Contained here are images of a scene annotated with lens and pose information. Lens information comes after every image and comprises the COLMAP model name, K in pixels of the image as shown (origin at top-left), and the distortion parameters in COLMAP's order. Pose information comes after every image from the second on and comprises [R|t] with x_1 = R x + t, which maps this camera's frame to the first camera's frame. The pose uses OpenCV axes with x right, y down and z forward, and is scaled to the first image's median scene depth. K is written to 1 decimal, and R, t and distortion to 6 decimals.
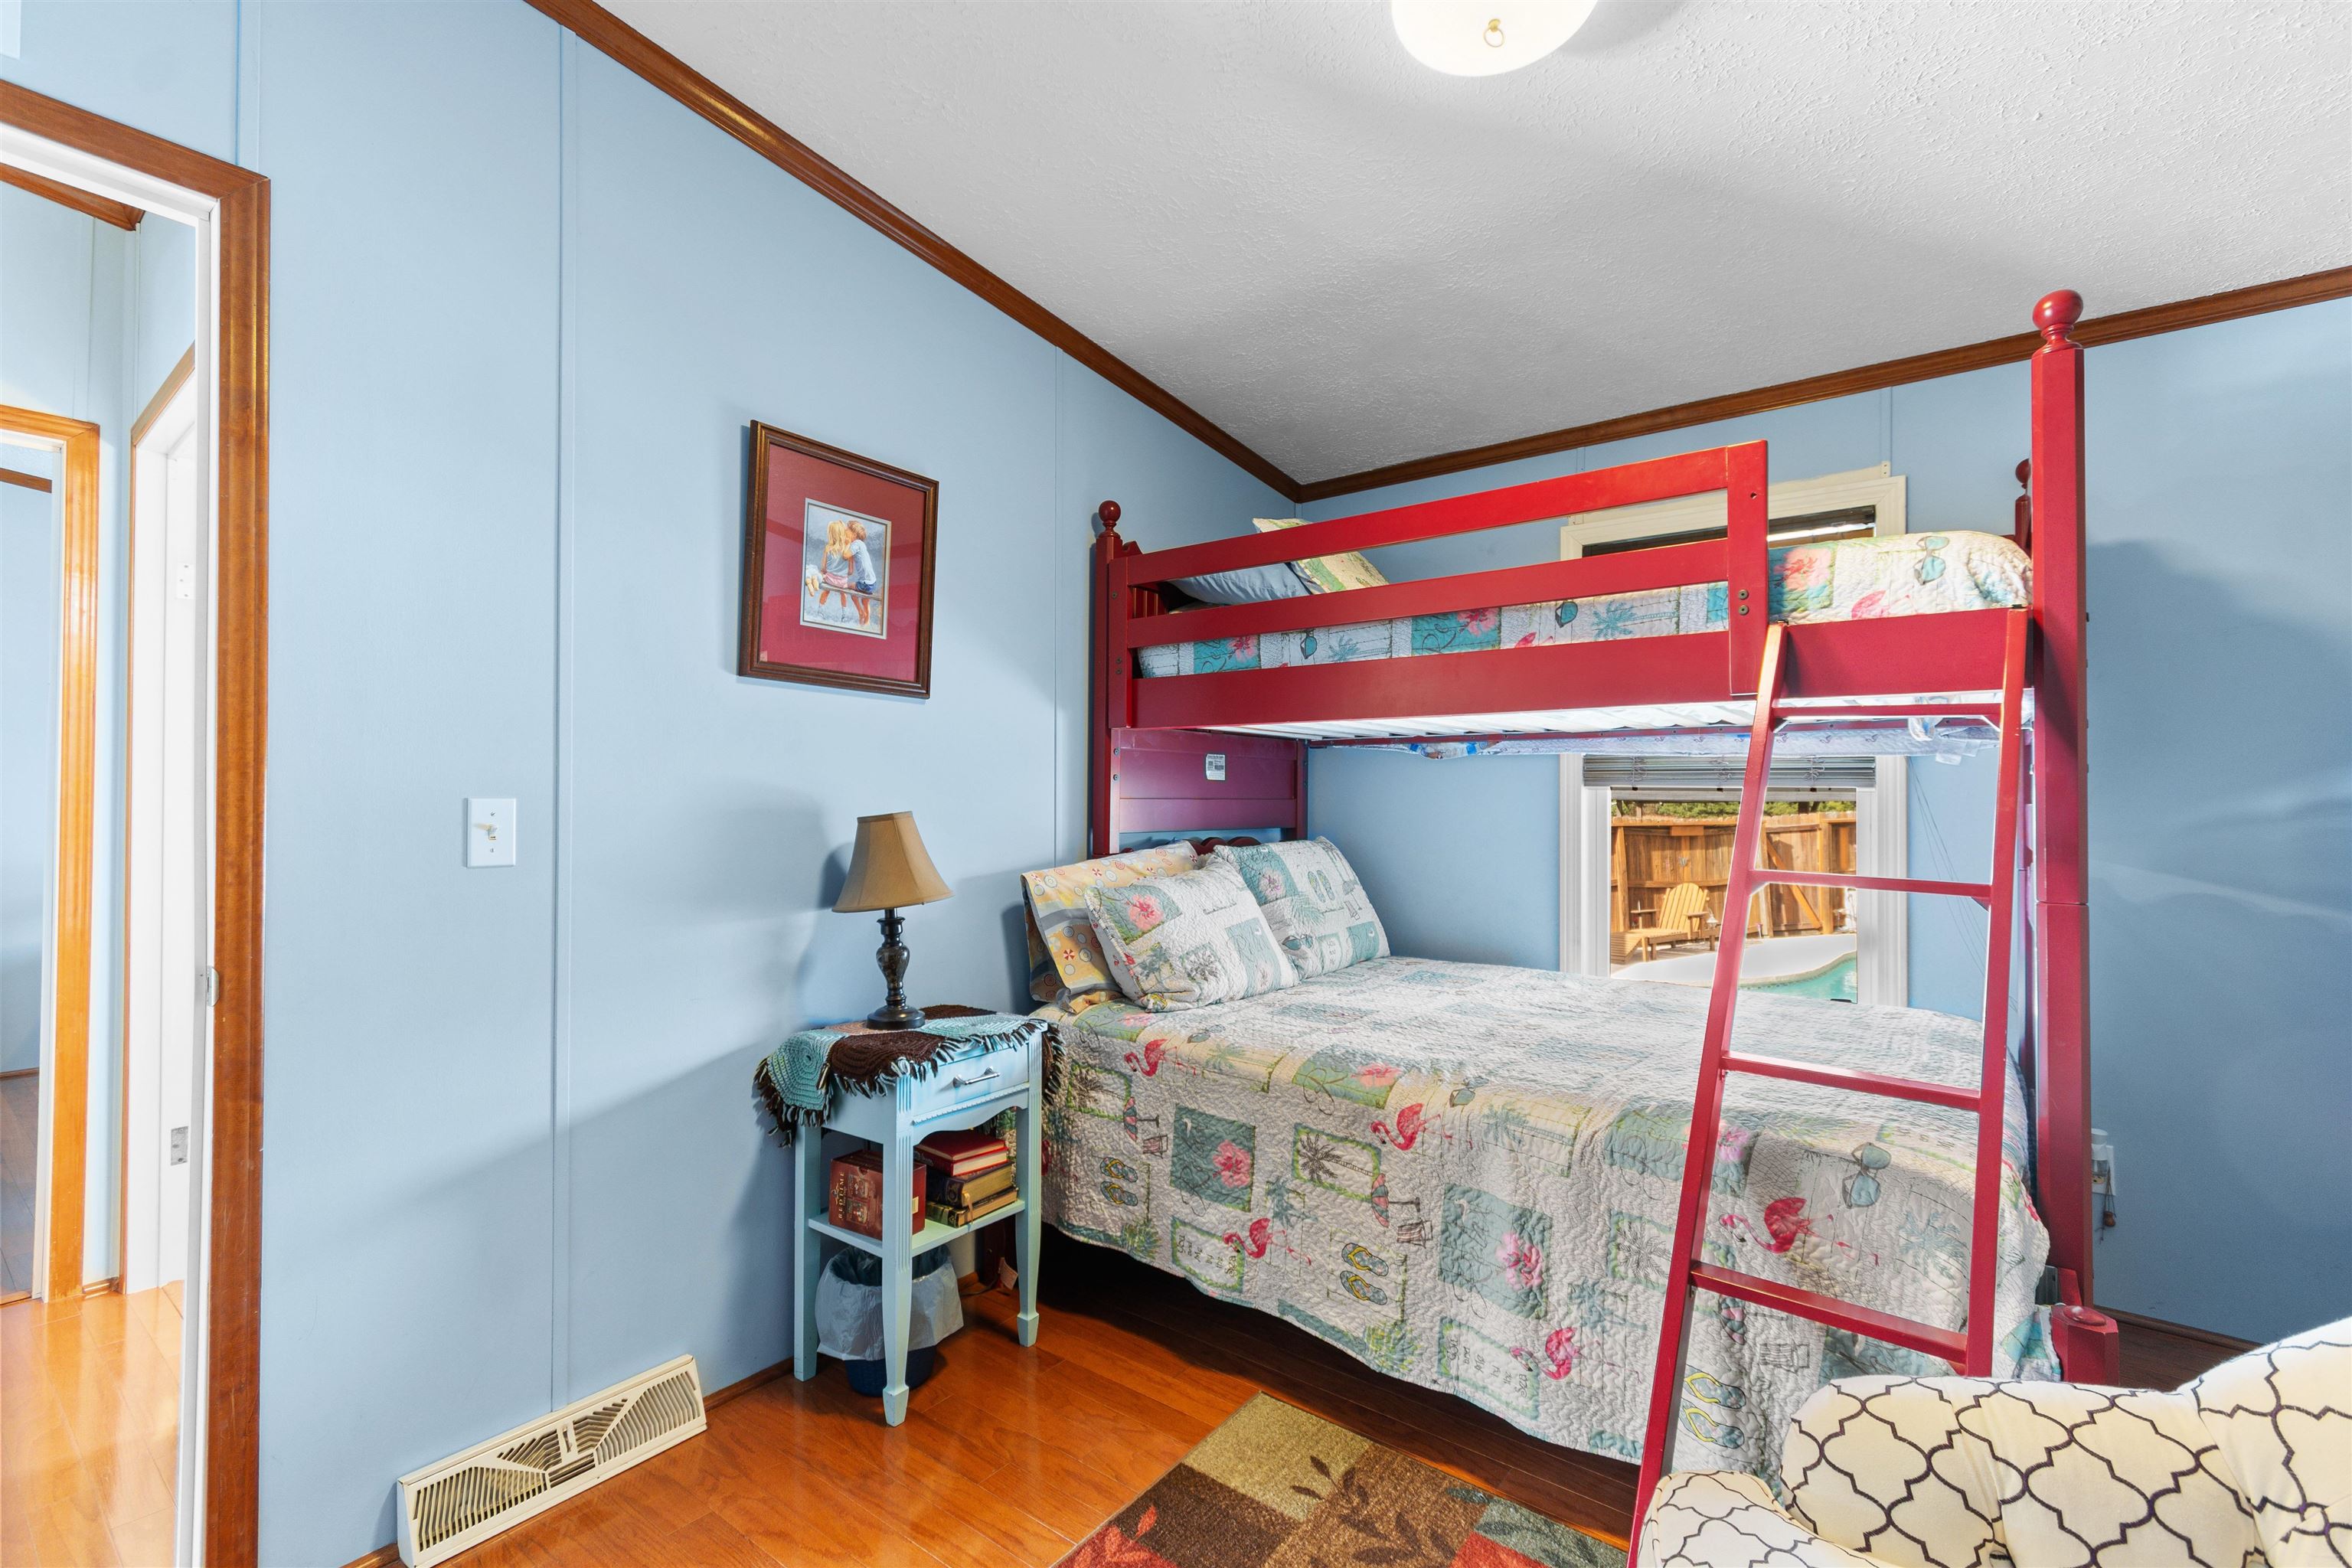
lens RADIAL K [[1028.5, 0, 1176.0], [0, 1028.5, 784.0], [0, 0, 1]] dist [0.003817, 0.000032]
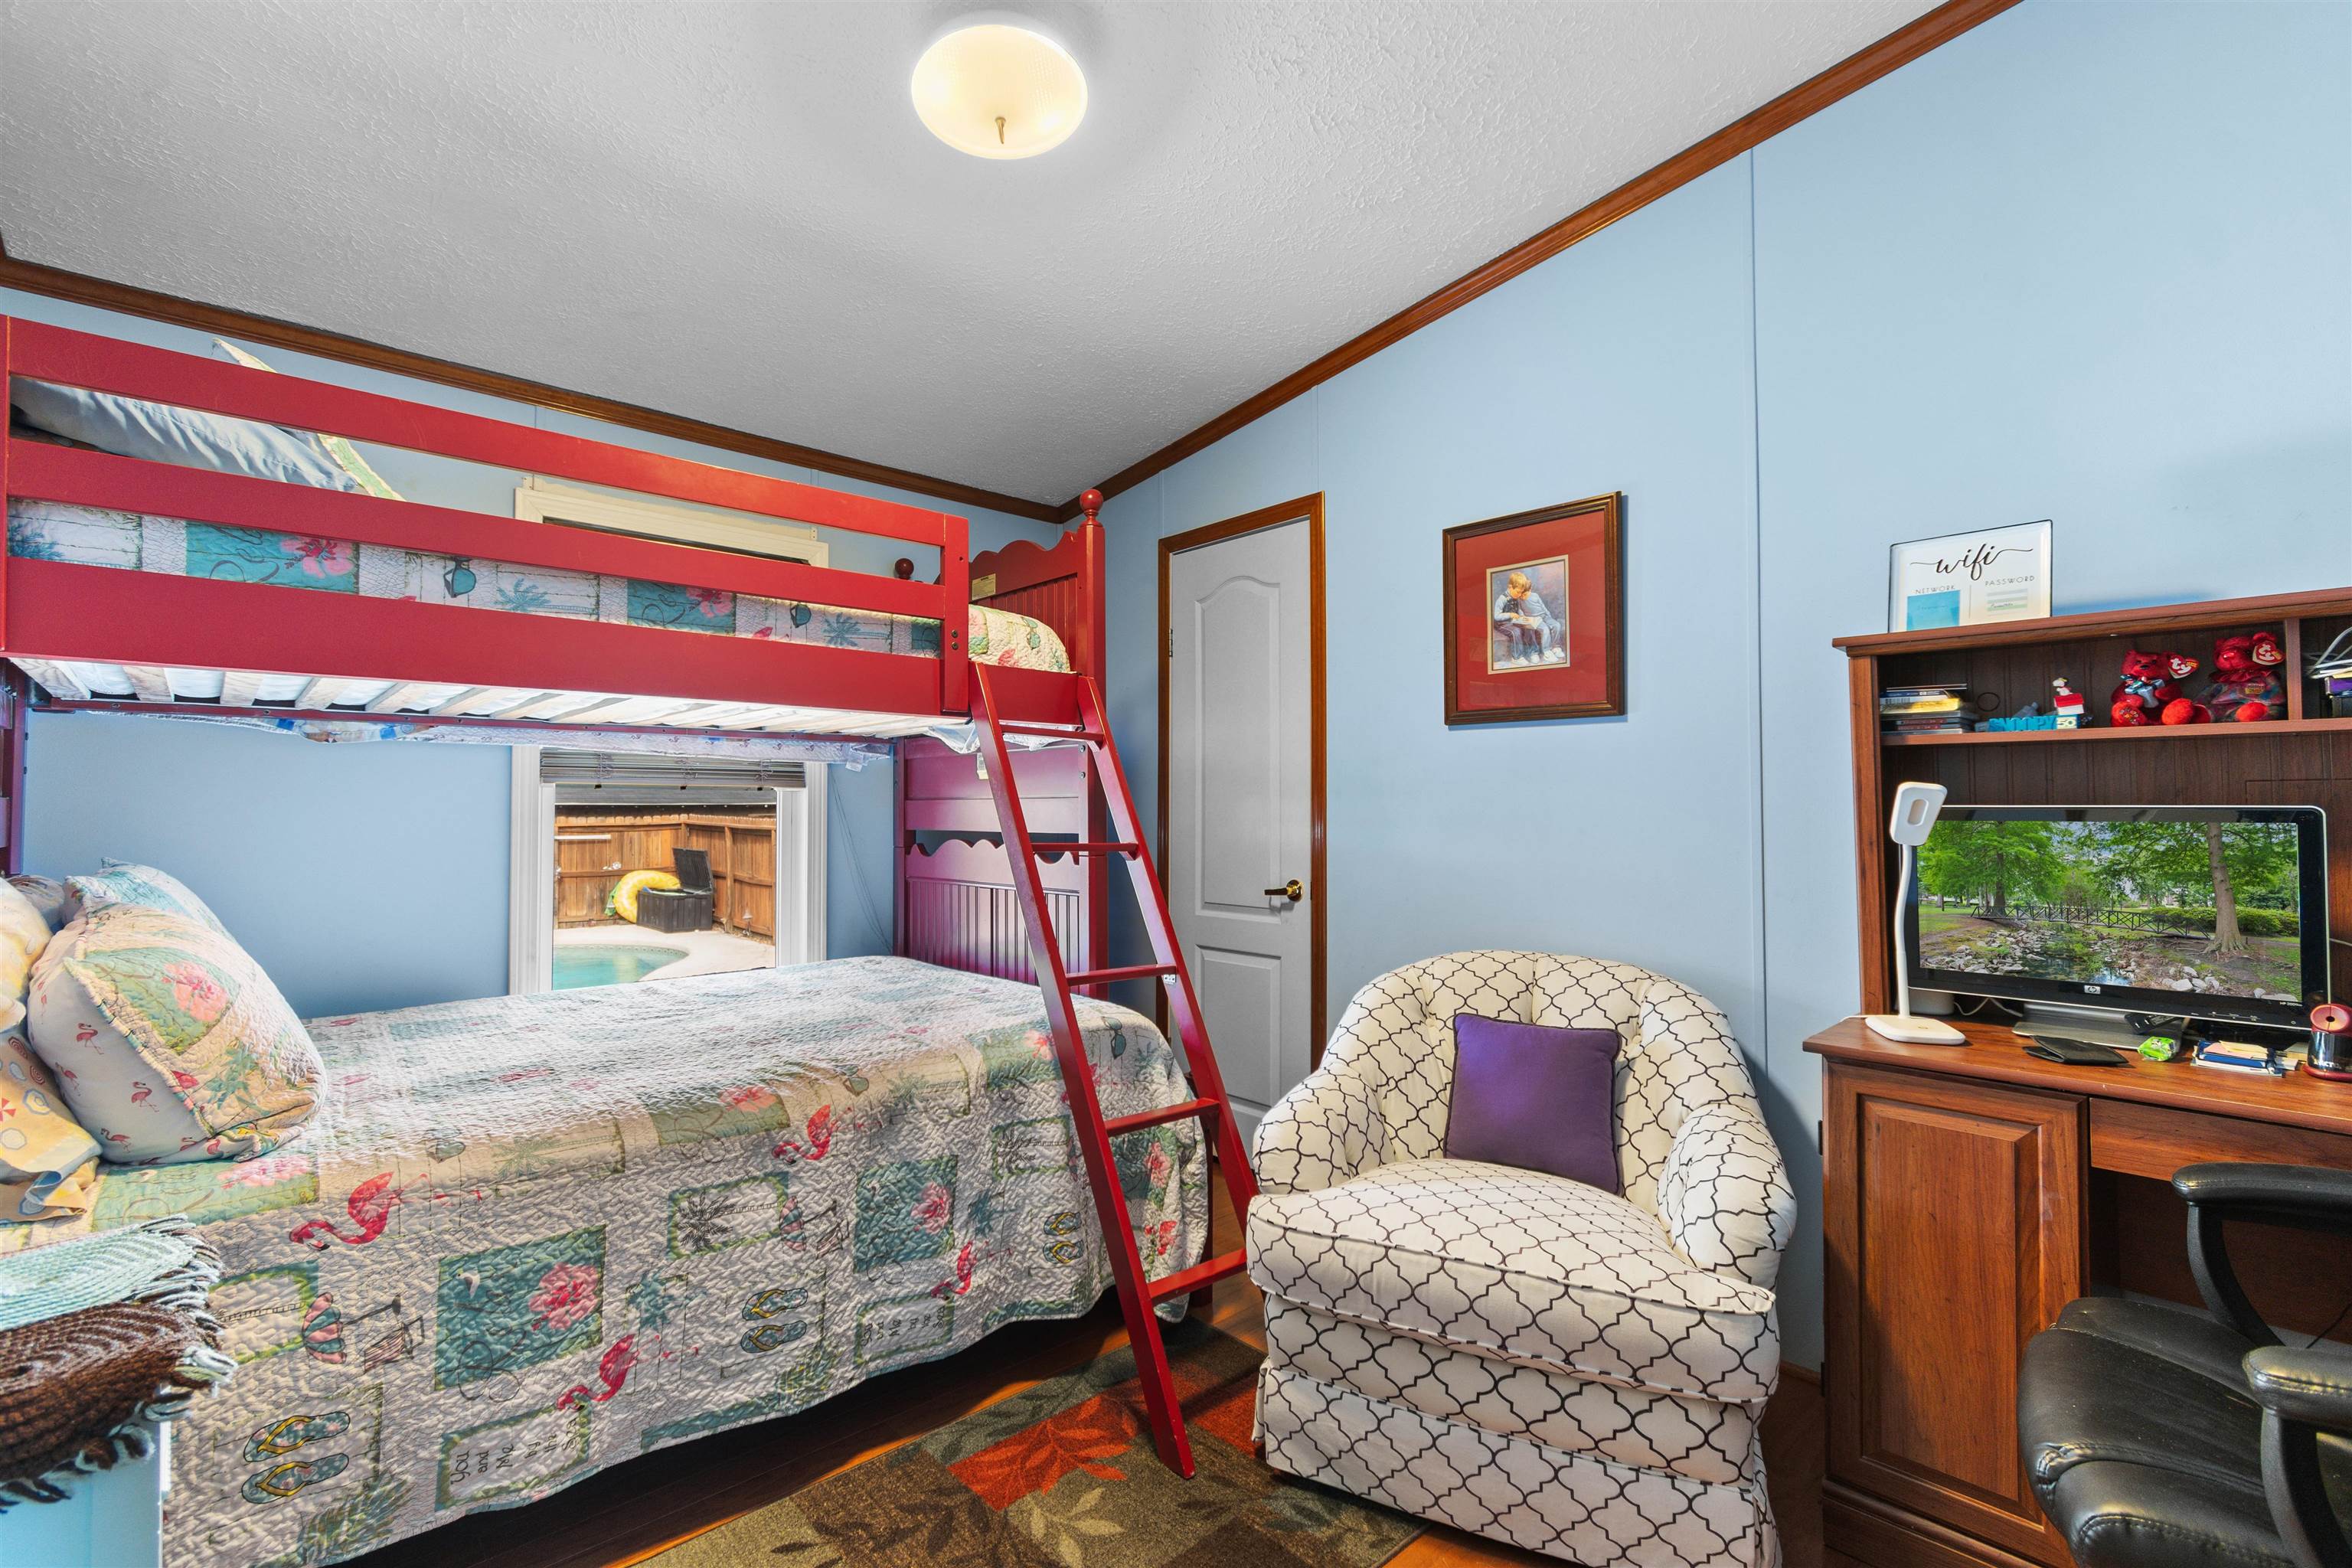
lens RADIAL K [[964.1, 0, 1227.5], [0, 964.1, 772.5], [0, 0, 1]] dist [-0.000294, -0.000258]
pose [[0.183058, 0.027608, 0.982714, -0.498840], [-0.008480, 0.999613, -0.026503, 0.016098], [-0.983065, -0.003482, 0.183222, 0.392448]]
